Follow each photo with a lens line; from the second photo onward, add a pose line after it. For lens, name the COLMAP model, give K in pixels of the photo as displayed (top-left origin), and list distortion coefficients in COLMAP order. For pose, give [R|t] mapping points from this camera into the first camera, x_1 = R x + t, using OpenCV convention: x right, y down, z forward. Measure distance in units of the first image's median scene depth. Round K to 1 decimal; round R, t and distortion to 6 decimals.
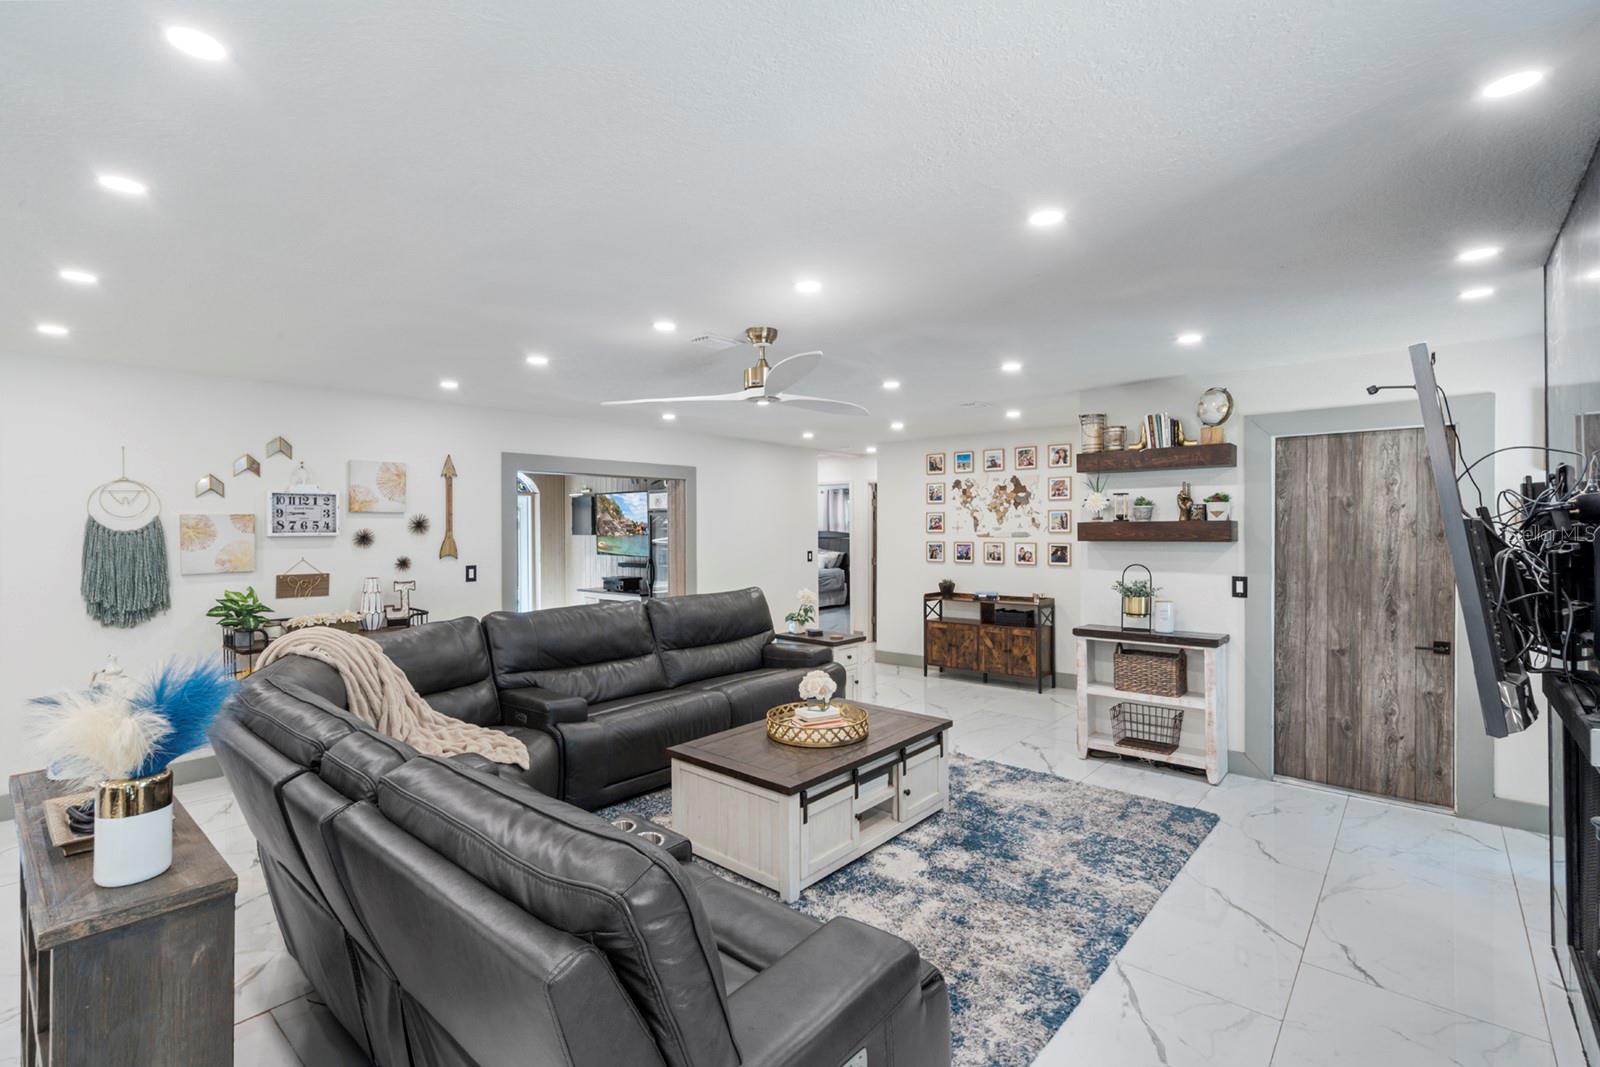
lens RADIAL K [[731.1, 0, 792.6], [0, 731.1, 525.3], [0, 0, 1]] dist [-0.004243, 0.002251]
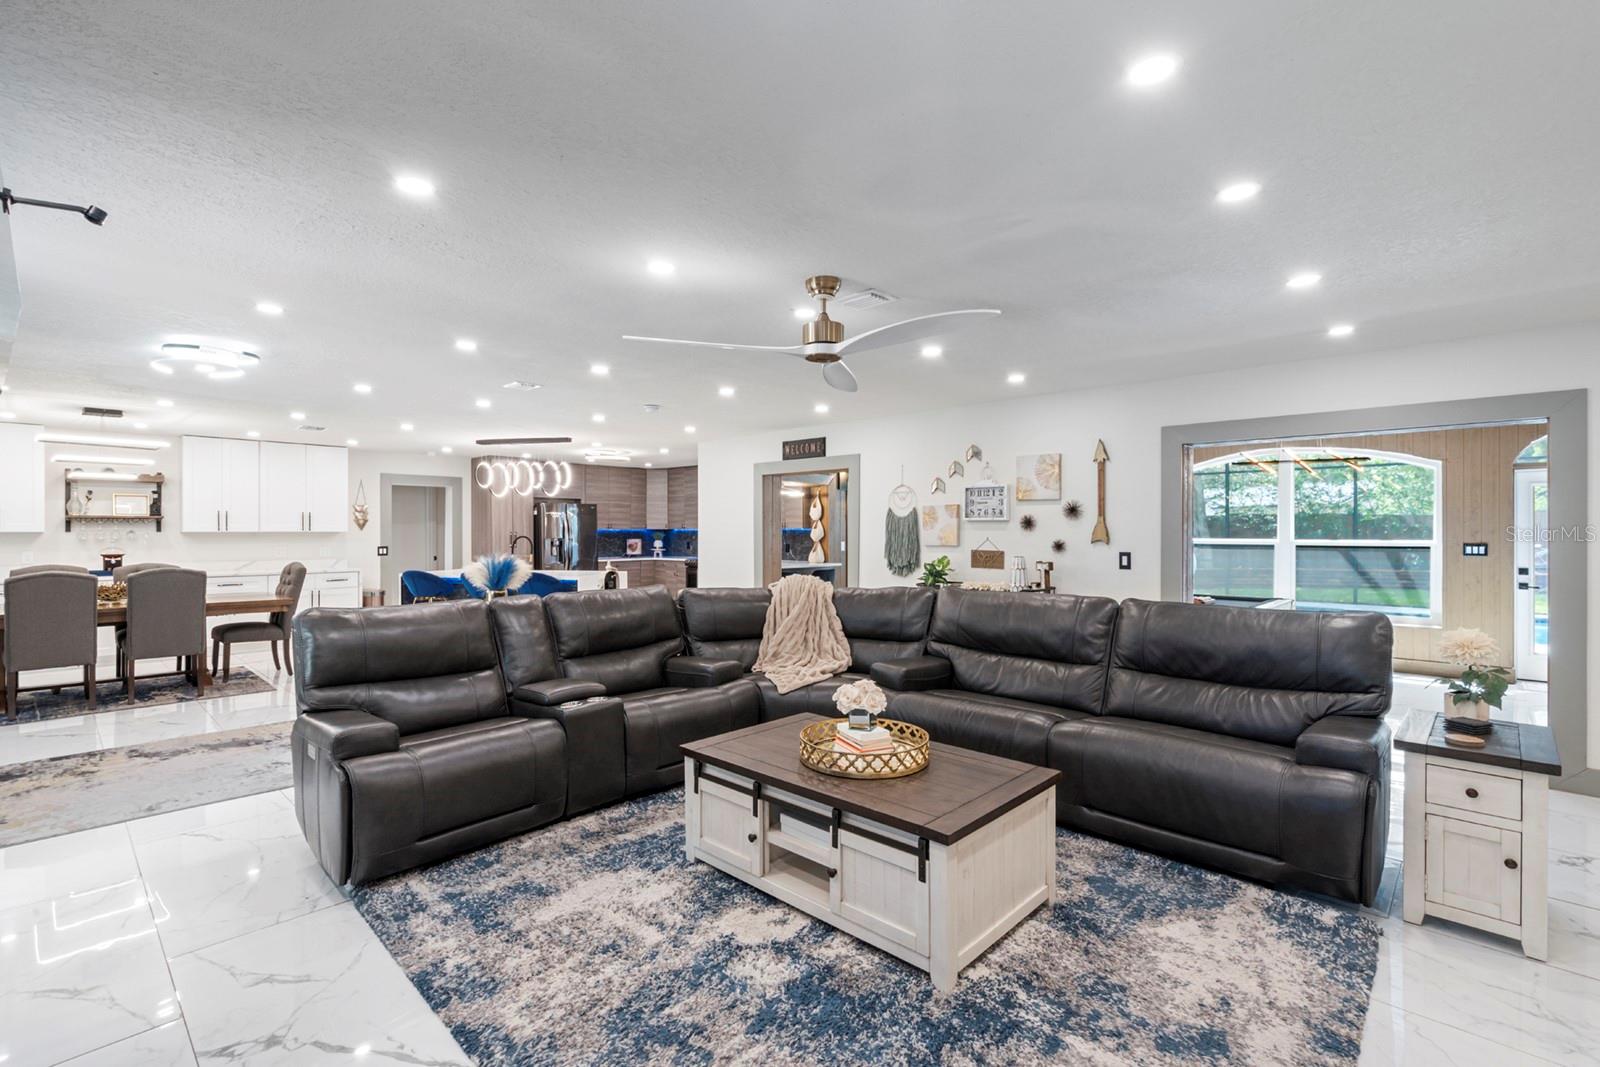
lens RADIAL K [[731.1, 0, 795.6], [0, 731.1, 528.6], [0, 0, 1]] dist [-0.004243, 0.002251]
pose [[-0.046128, 0.002263, -0.998933, 0.636205], [-0.000134, 0.999997, 0.002271, 0.026732], [0.998936, 0.000239, -0.046128, 0.743365]]
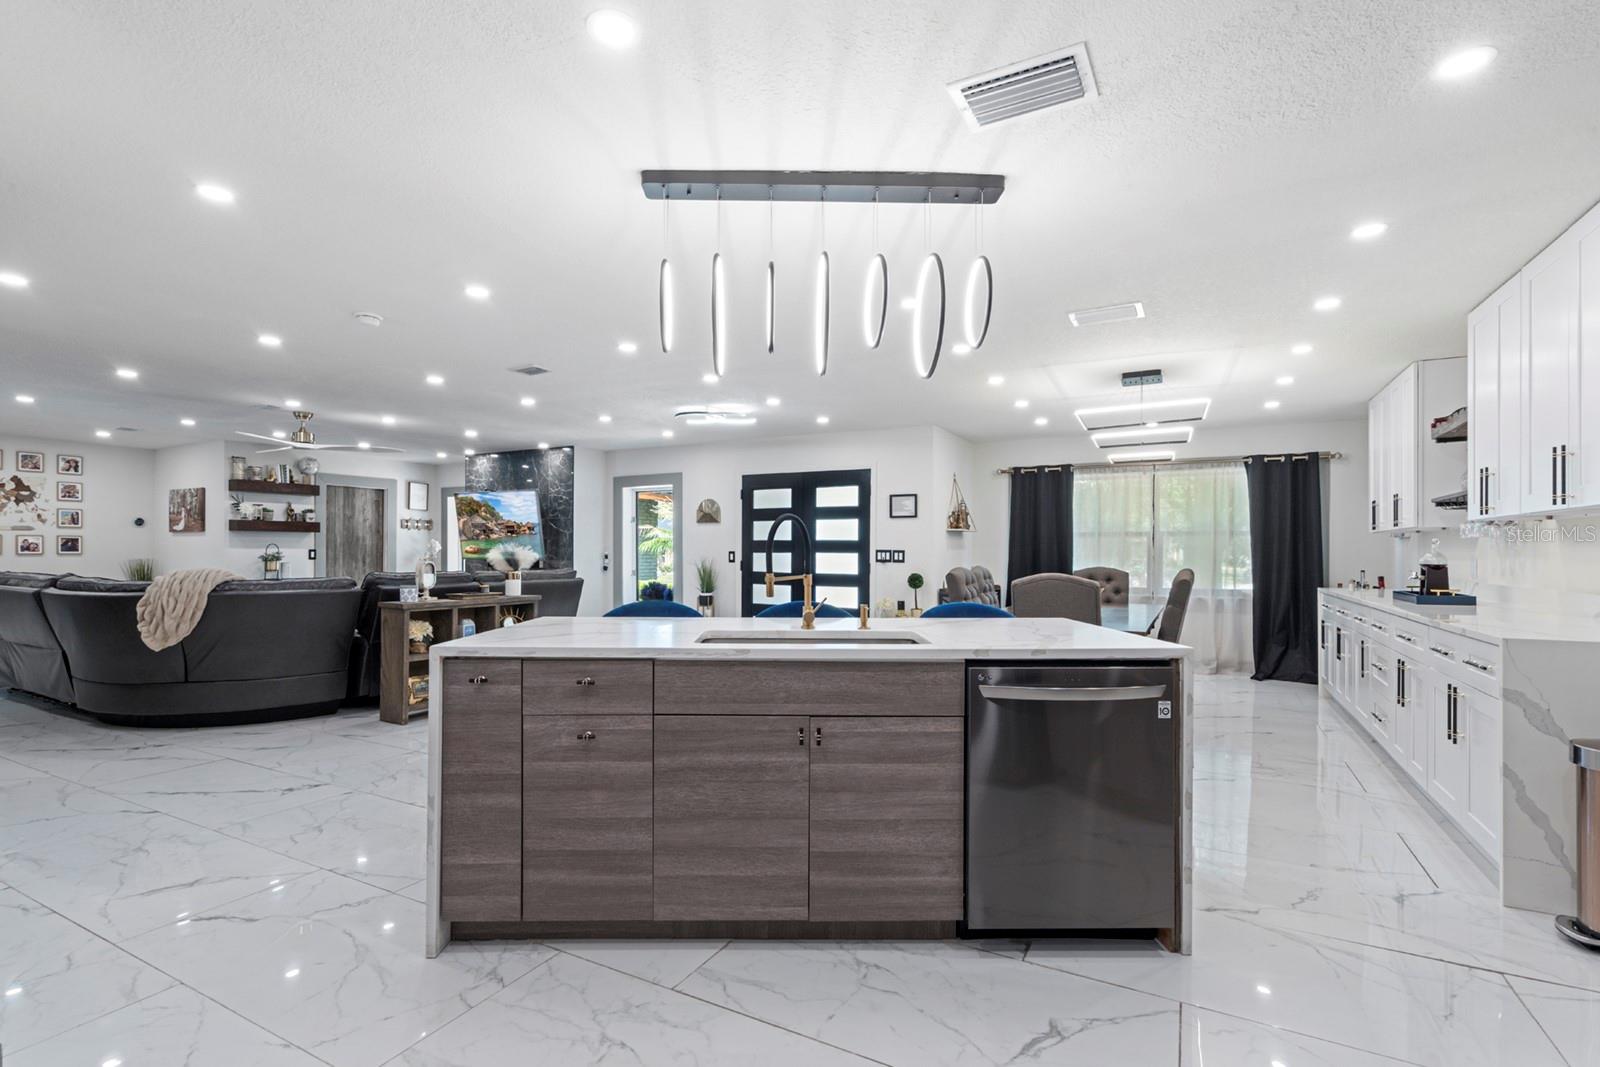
lens RADIAL K [[731.1, 0, 799.3], [0, 731.1, 548.8], [0, 0, 1]] dist [-0.004243, 0.002251]
pose [[-0.227780, 0.008550, 0.973675, -1.631278], [-0.002720, 0.999952, -0.009417, 0.079708], [-0.973709, -0.004793, -0.227746, 0.120563]]
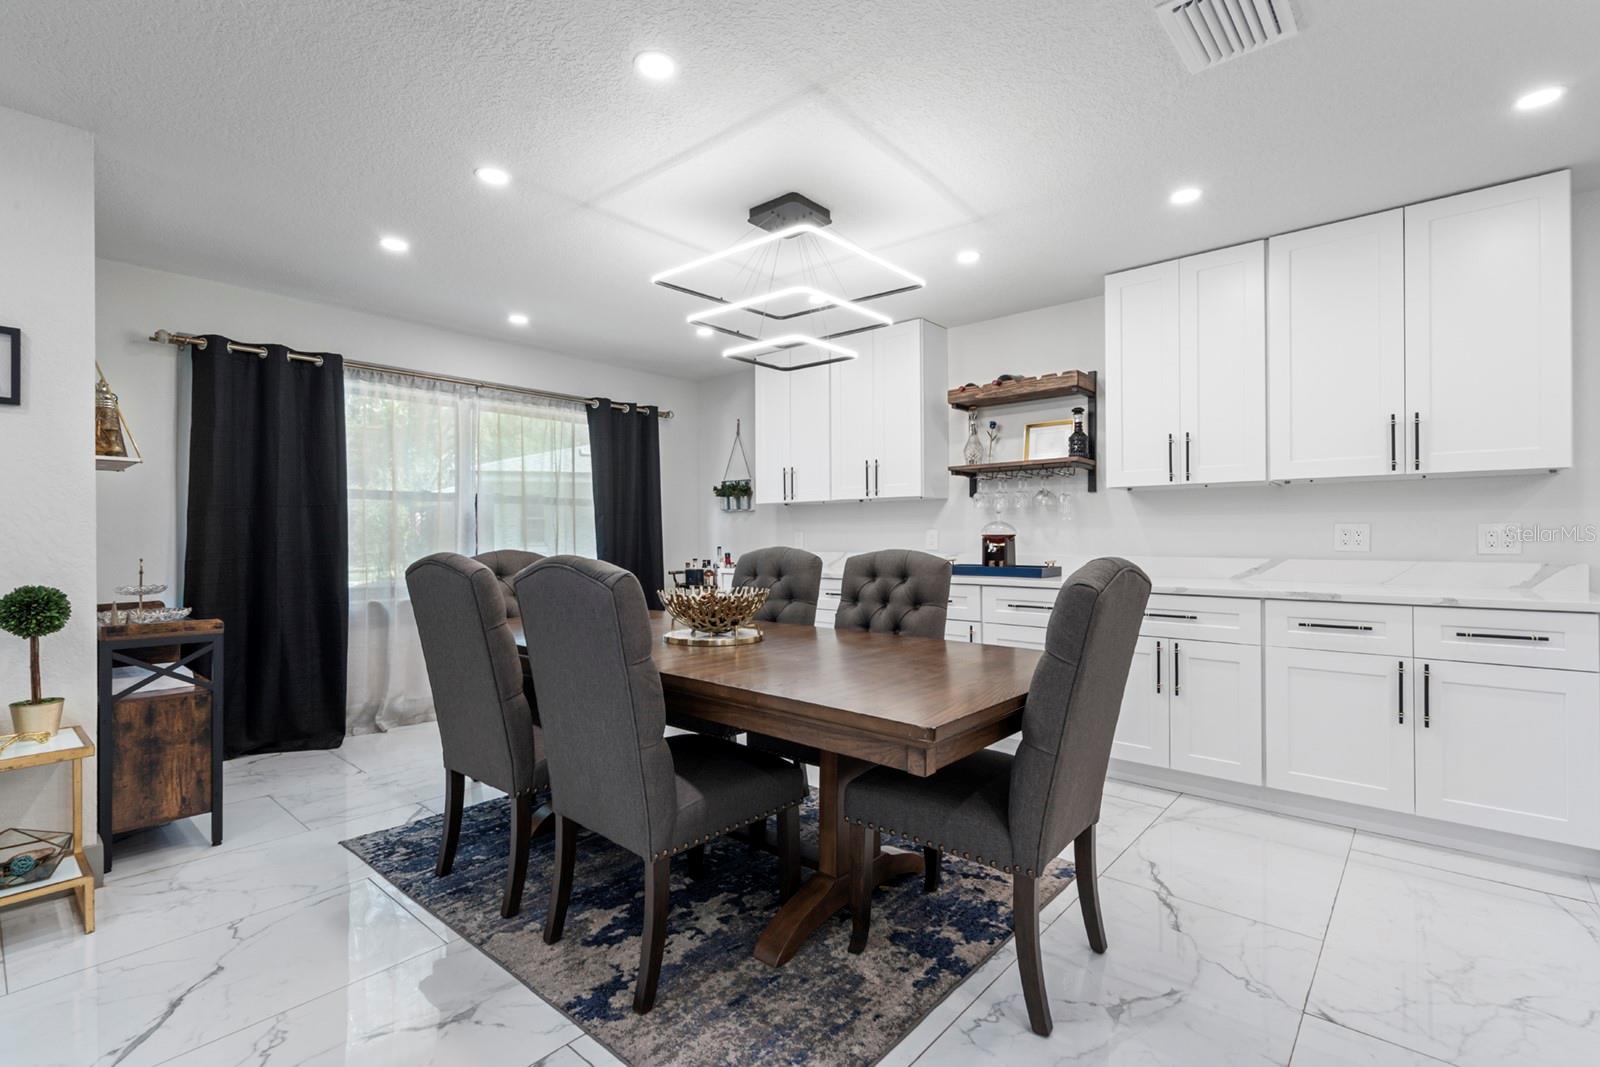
lens RADIAL K [[731.1, 0, 788.0], [0, 731.1, 533.3], [0, 0, 1]] dist [-0.004243, 0.002251]
pose [[-0.999955, 0.008677, 0.003939, -0.680507], [0.008659, 0.999953, -0.004414, 0.087946], [-0.003977, -0.004379, -0.999983, 0.000297]]
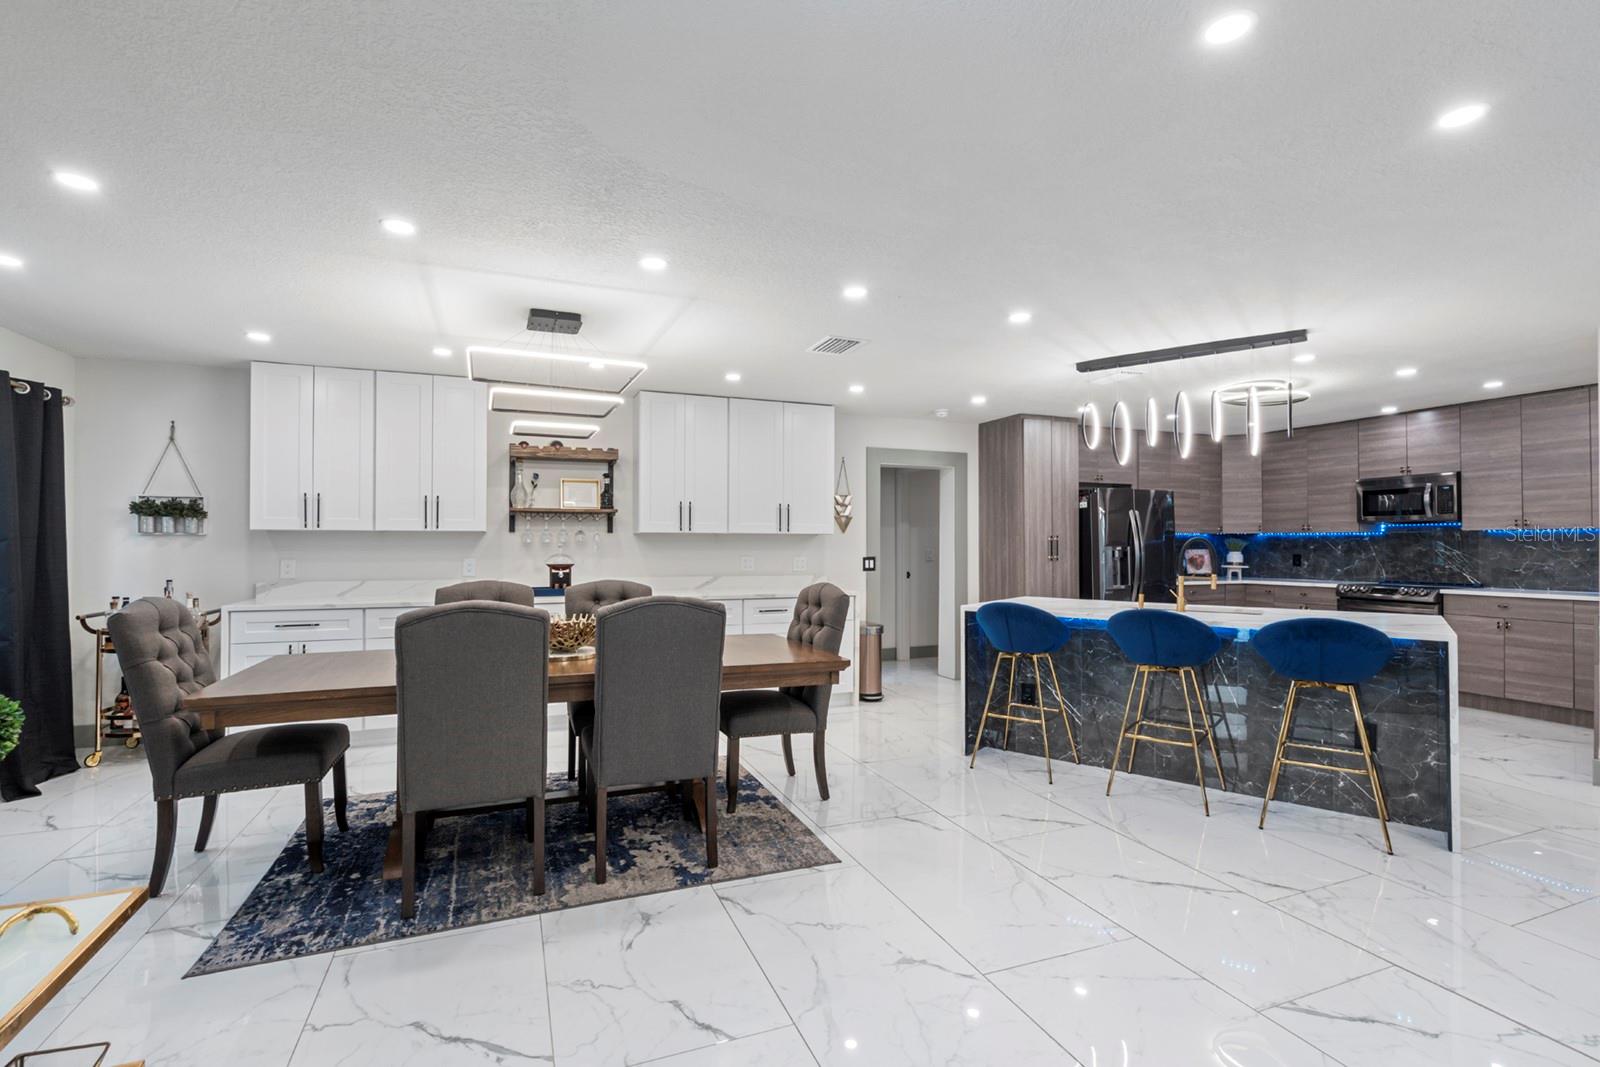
lens RADIAL K [[731.1, 0, 791.4], [0, 731.1, 538.6], [0, 0, 1]] dist [-0.004243, 0.002251]
pose [[-0.458893, -0.003692, -0.888484, -0.088726], [-0.000268, 0.999992, -0.004017, 0.053416], [0.888492, -0.001605, -0.458890, -0.027737]]
